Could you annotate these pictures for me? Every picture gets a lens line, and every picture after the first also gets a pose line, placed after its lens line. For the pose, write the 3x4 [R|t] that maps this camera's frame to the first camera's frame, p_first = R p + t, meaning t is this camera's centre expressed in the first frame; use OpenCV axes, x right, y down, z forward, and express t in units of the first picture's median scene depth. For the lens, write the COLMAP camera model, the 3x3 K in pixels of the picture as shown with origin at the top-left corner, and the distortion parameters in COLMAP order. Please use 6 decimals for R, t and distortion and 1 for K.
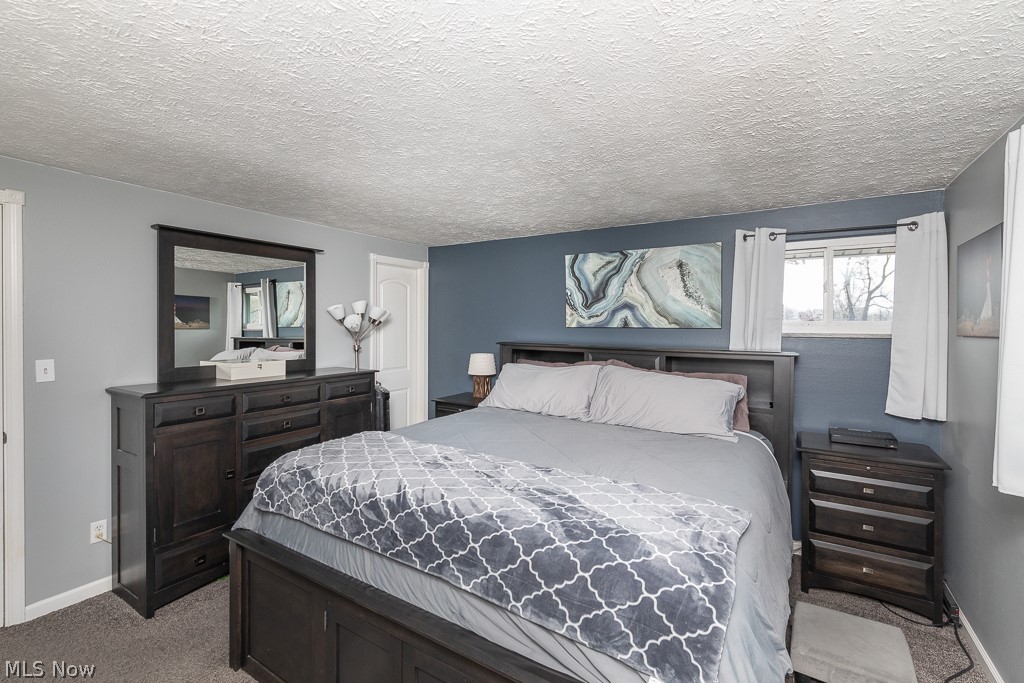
lens RADIAL K [[450.9, 0, 510.4], [0, 450.9, 335.0], [0, 0, 1]] dist [-0.000024, 0.000255]
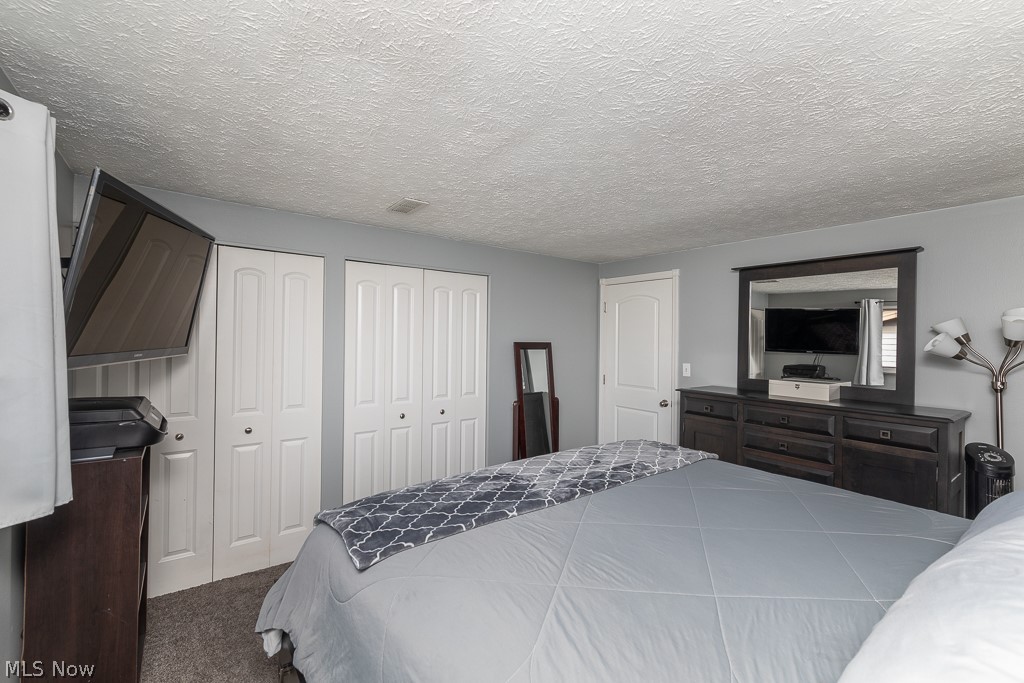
lens RADIAL K [[450.9, 0, 510.4], [0, 450.9, 335.0], [0, 0, 1]] dist [-0.000024, 0.000255]
pose [[-0.367125, -0.015806, -0.930037, 0.651876], [-0.037428, 0.999297, -0.002208, -0.019682], [0.929418, 0.033999, -0.367458, 0.823204]]
